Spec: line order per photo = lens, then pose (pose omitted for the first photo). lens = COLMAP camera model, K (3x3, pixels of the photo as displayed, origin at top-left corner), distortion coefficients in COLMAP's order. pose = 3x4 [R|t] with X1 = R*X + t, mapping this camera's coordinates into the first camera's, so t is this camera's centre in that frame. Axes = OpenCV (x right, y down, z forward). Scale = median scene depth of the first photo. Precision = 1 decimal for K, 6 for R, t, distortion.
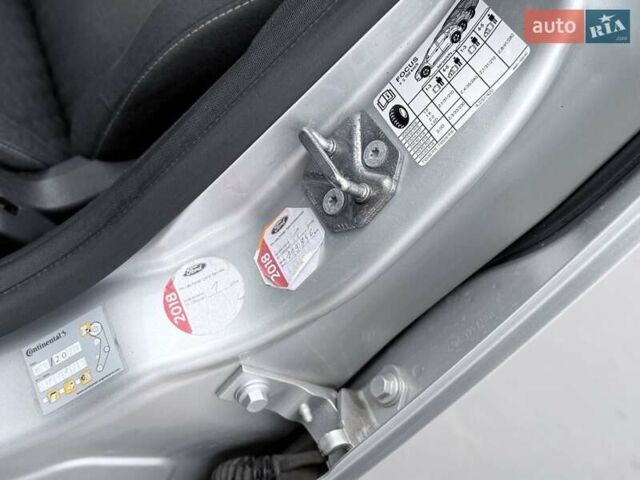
lens RADIAL K [[895.4, 0, 320.0], [0, 895.4, 240.0], [0, 0, 1]] dist [0.136443, 0.005953]
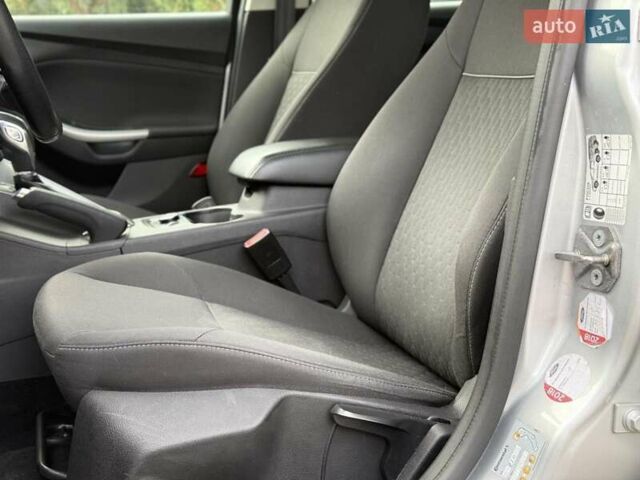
lens RADIAL K [[895.4, 0, 320.0], [0, 895.4, 240.0], [0, 0, 1]] dist [0.136443, 0.005953]
pose [[0.786408, -0.574035, -0.228137, 0.034581], [0.418733, 0.766921, -0.486307, 0.495301], [0.454120, 0.286907, 0.843480, -0.646534]]
